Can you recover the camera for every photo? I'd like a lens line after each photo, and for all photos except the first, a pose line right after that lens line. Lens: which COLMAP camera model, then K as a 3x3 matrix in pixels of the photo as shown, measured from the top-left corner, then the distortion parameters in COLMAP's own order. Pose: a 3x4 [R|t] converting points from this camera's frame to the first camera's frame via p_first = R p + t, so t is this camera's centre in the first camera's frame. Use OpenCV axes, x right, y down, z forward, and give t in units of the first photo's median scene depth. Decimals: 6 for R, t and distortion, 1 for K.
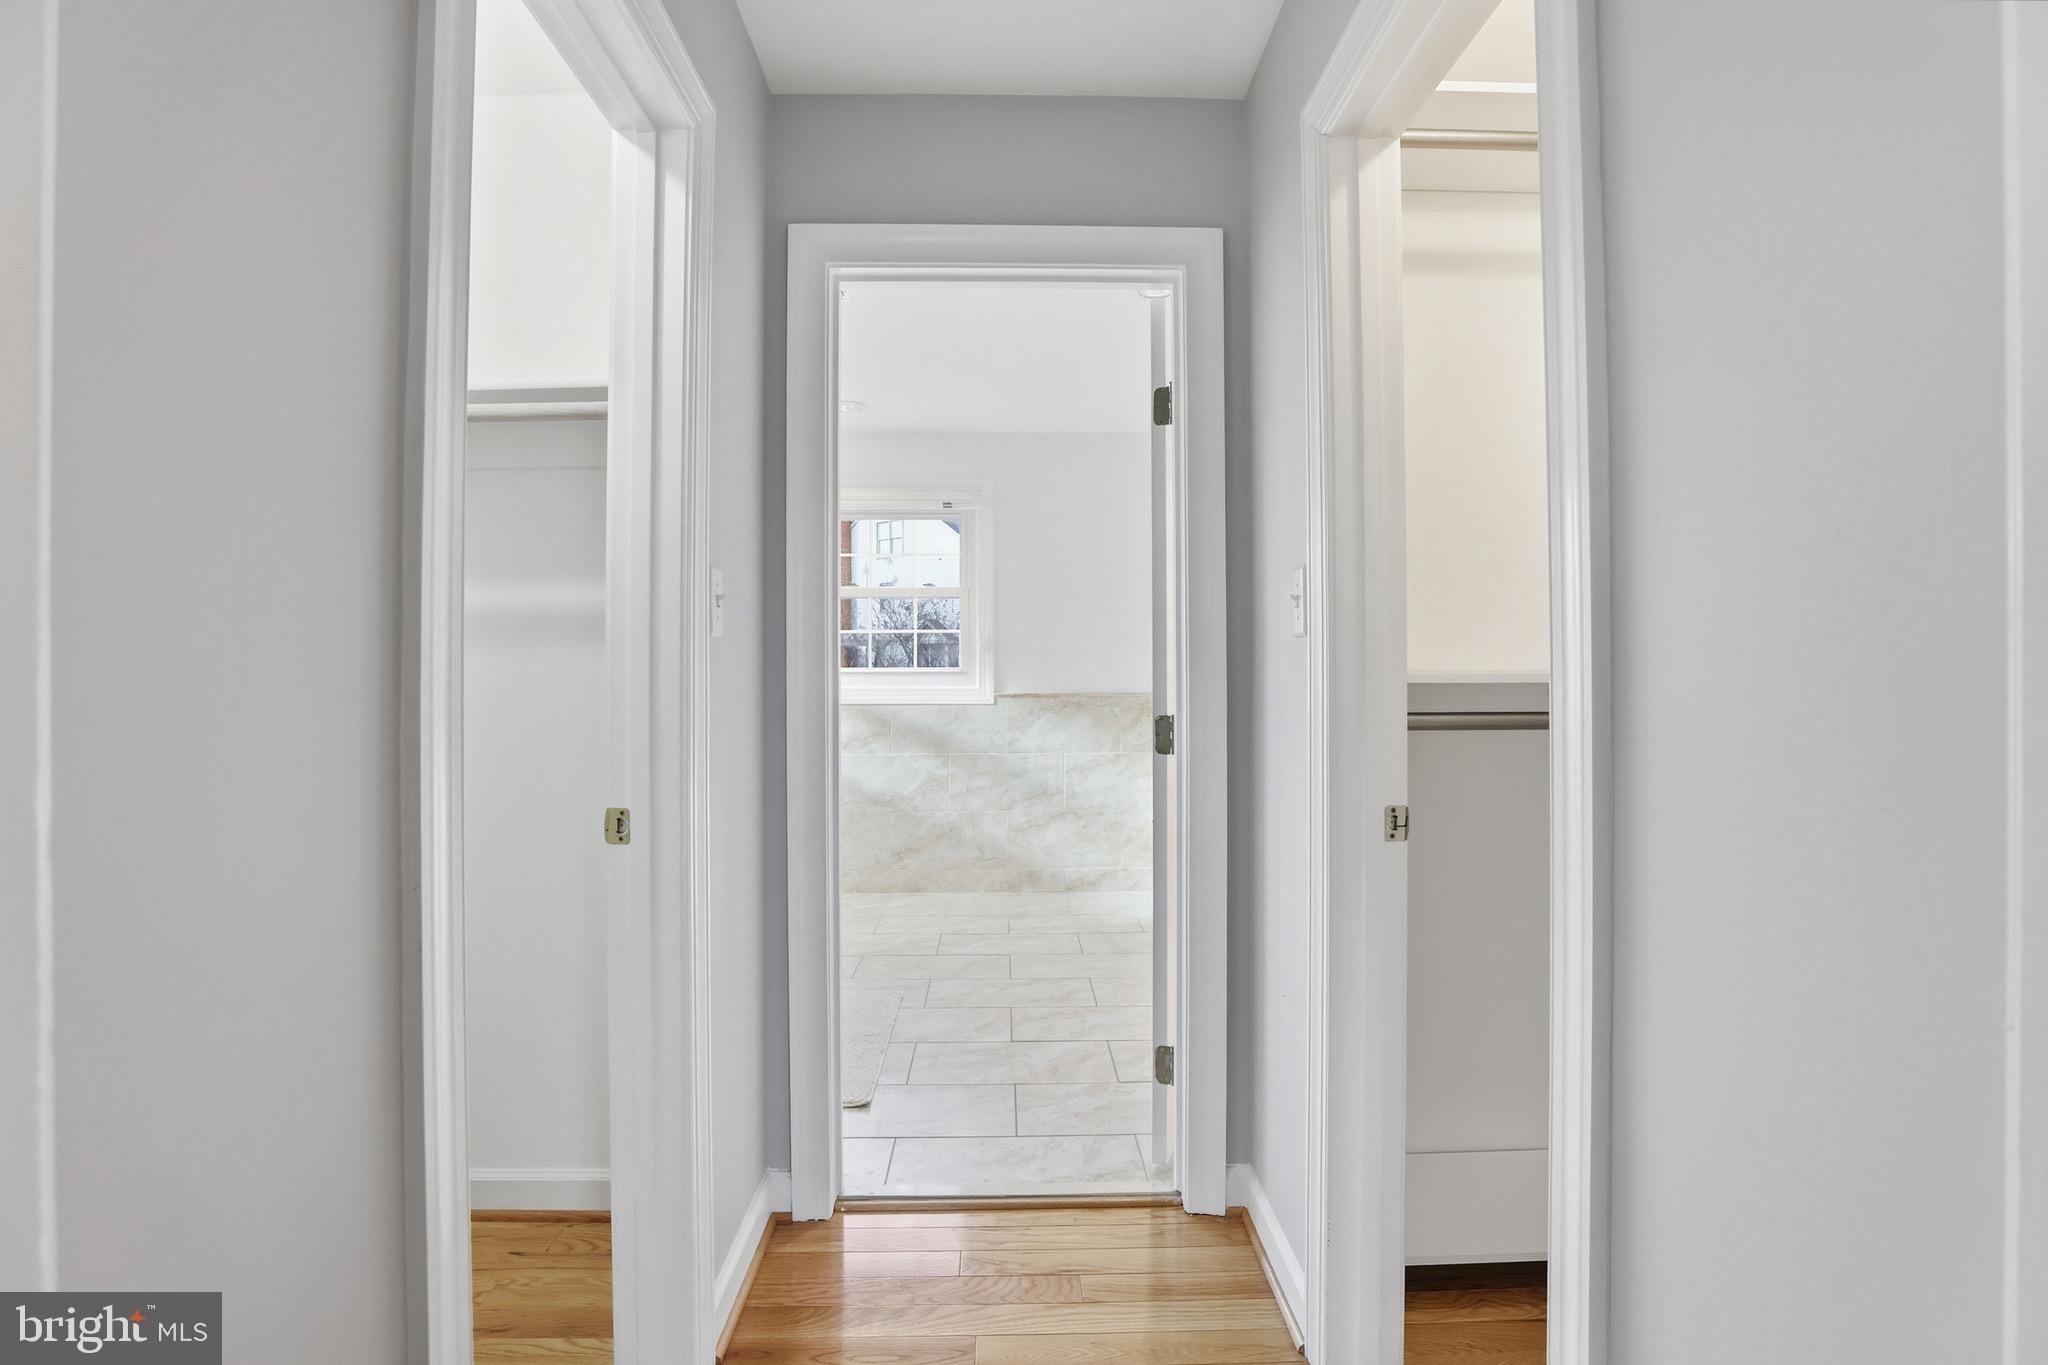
lens RADIAL K [[943.7, 0, 1031.0], [0, 943.7, 670.3], [0, 0, 1]] dist [-0.019166, 0.001270]
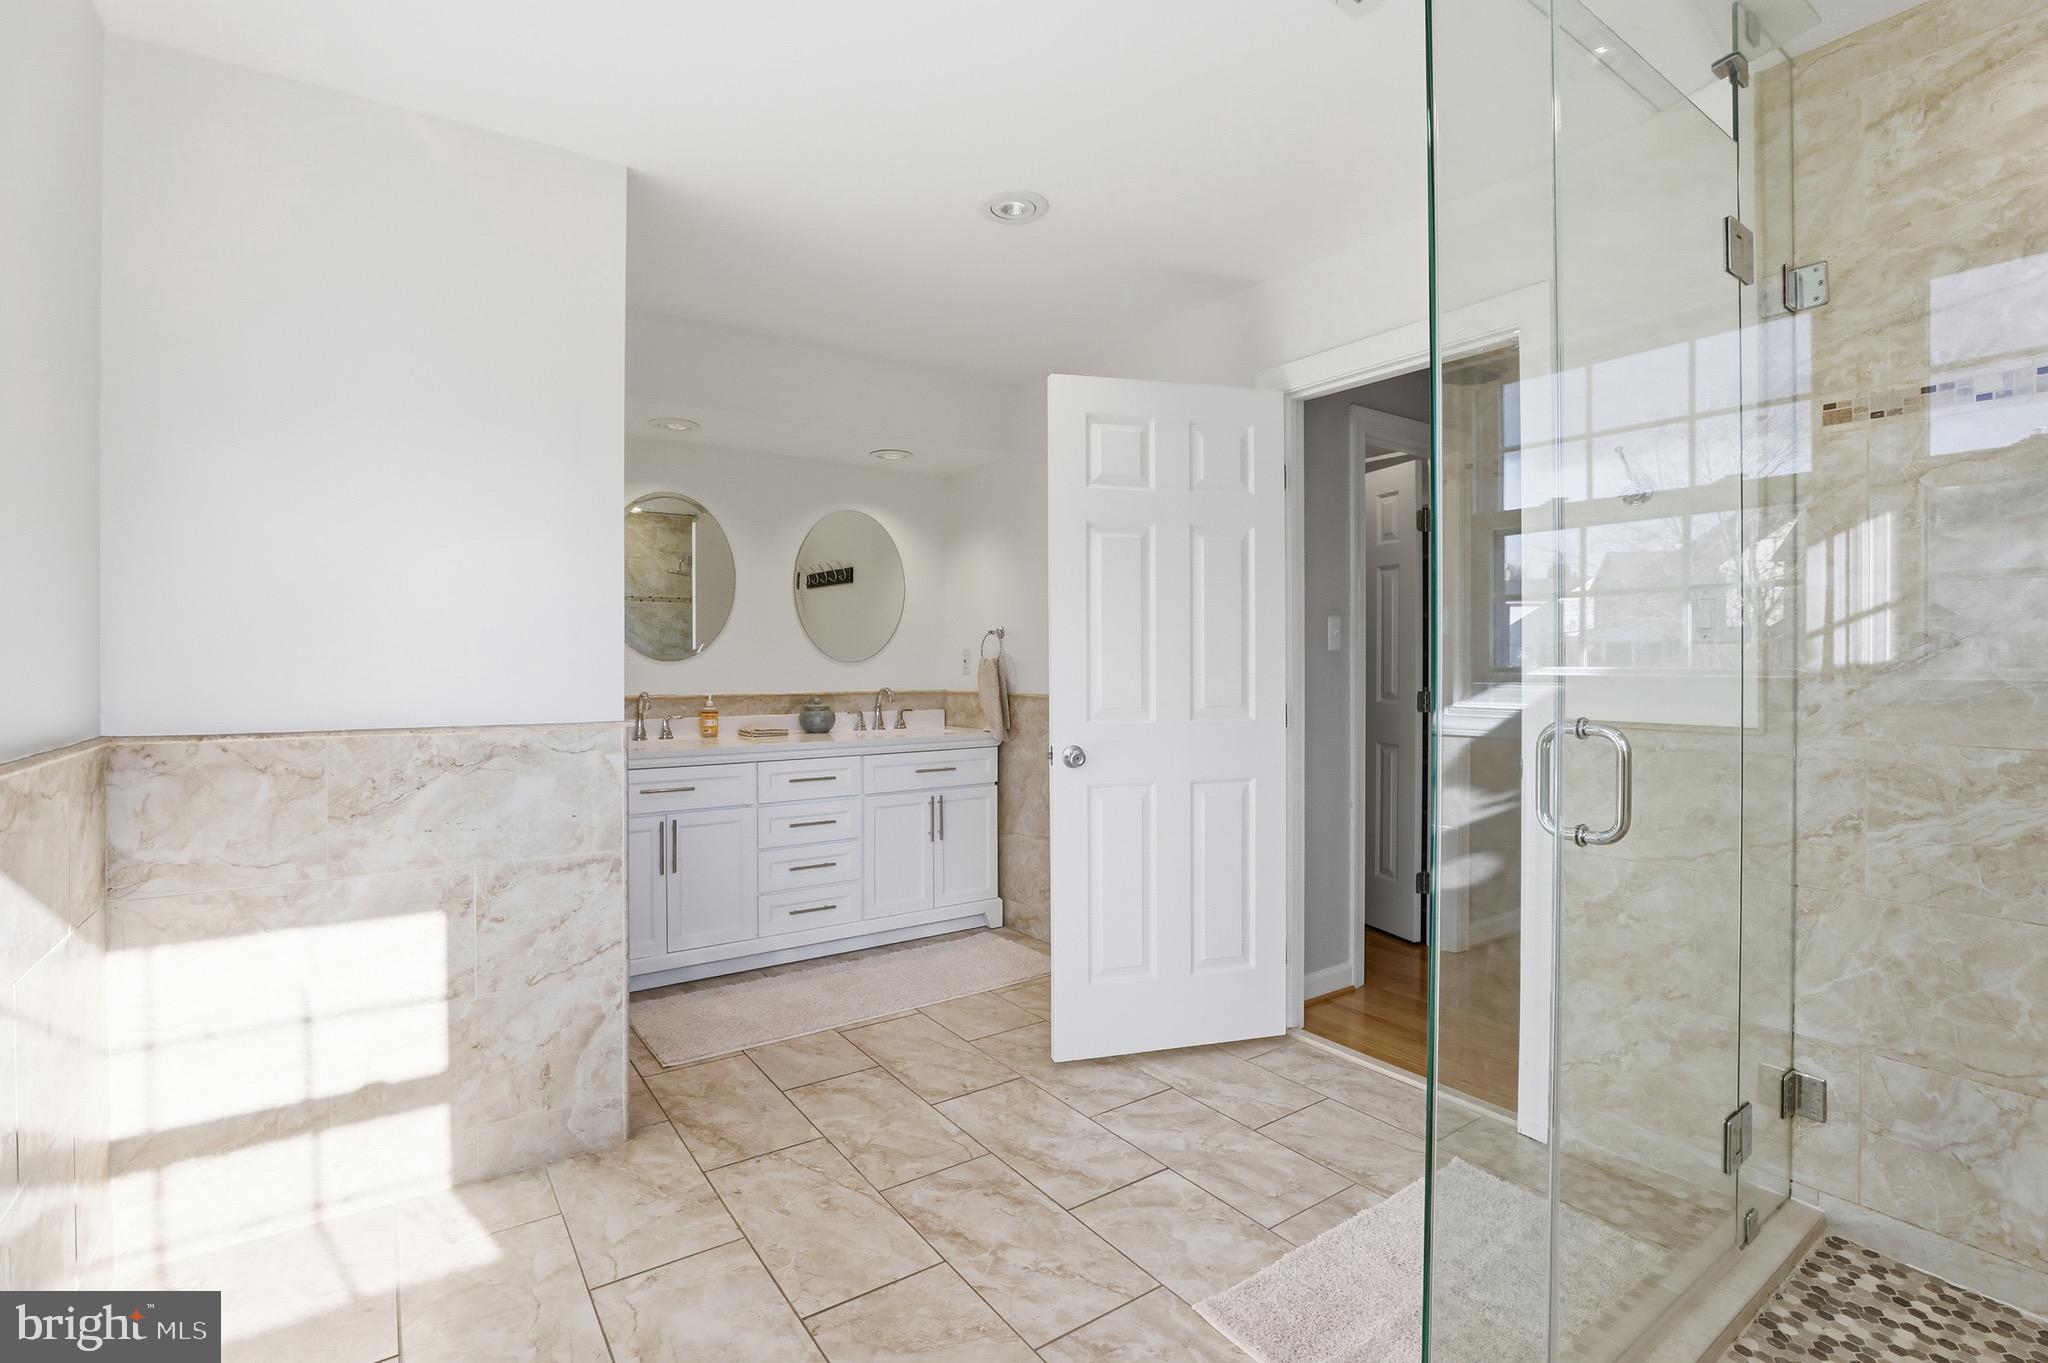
lens RADIAL K [[943.7, 0, 1030.0], [0, 943.7, 665.1], [0, 0, 1]] dist [-0.019166, 0.001270]
pose [[-0.558162, 0.005626, 0.829713, -0.501318], [0.006061, 0.999978, -0.002703, 0.002693], [-0.829710, 0.003520, -0.558184, 1.317062]]
